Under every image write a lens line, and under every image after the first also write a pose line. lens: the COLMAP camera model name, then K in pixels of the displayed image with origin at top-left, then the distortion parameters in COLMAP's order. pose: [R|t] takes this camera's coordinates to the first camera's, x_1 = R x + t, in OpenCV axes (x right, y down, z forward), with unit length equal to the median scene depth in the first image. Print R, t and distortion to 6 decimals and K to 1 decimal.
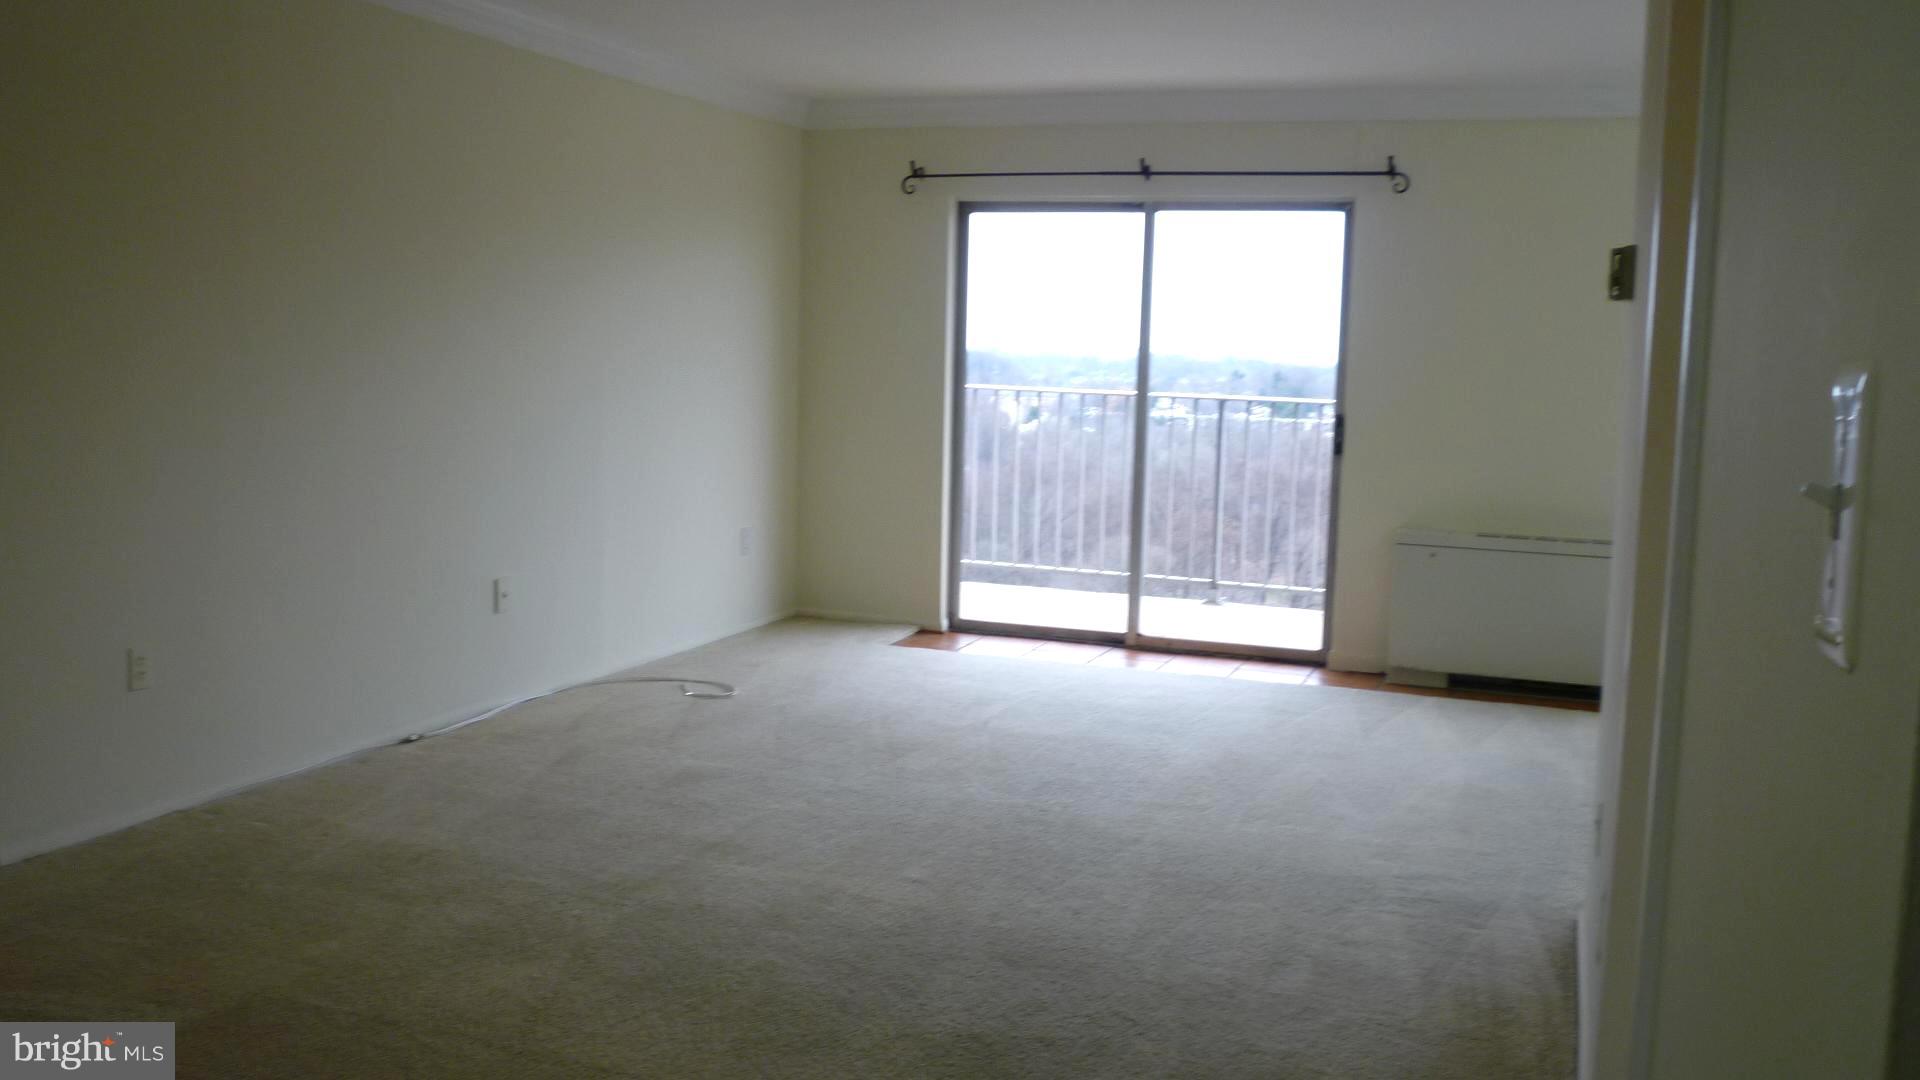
lens RADIAL K [[1675.3, 0, 966.0], [0, 1675.3, 537.9], [0, 0, 1]] dist [-0.036546, 0.032300]
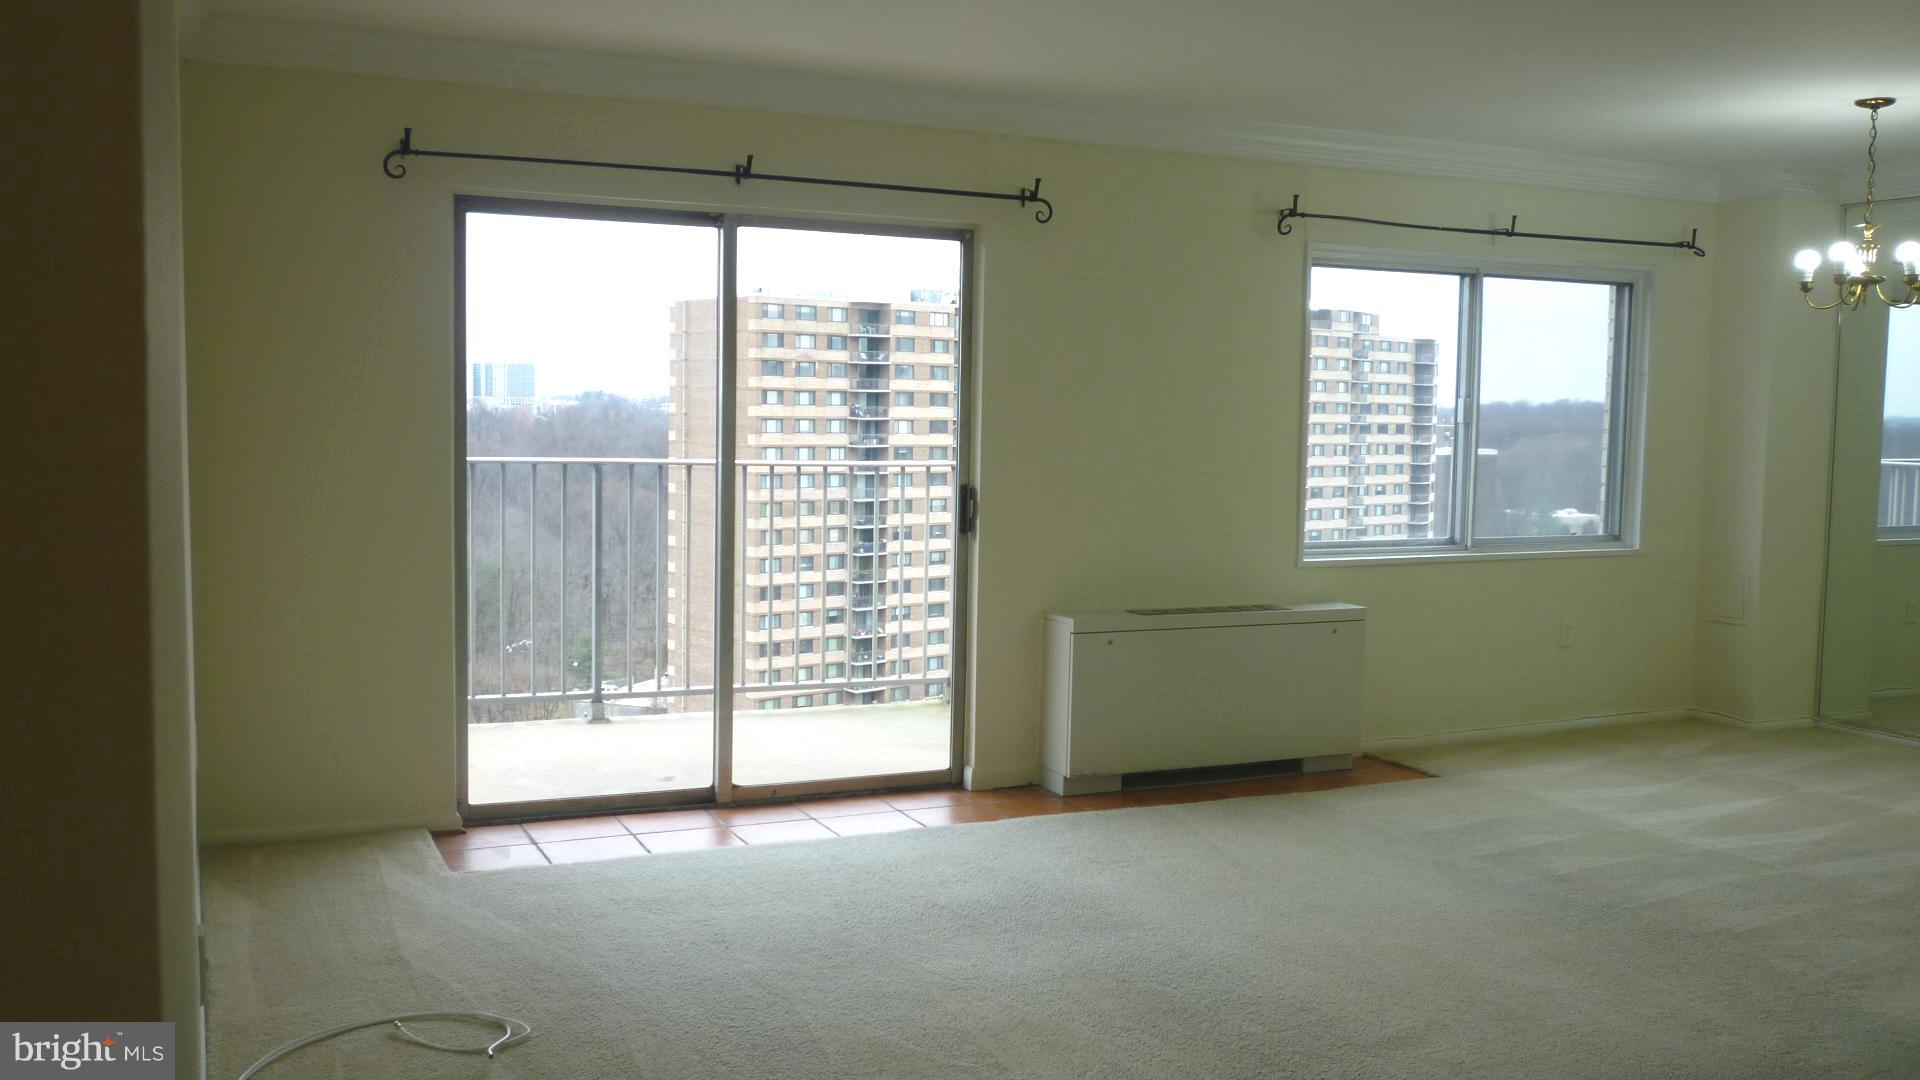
lens RADIAL K [[1675.3, 0, 962.6], [0, 1675.3, 544.2], [0, 0, 1]] dist [-0.036546, 0.032300]
pose [[0.708219, -0.072966, 0.702212, -0.354978], [0.077515, 0.996668, 0.025383, -0.063712], [-0.701724, 0.036455, 0.711515, 0.397522]]
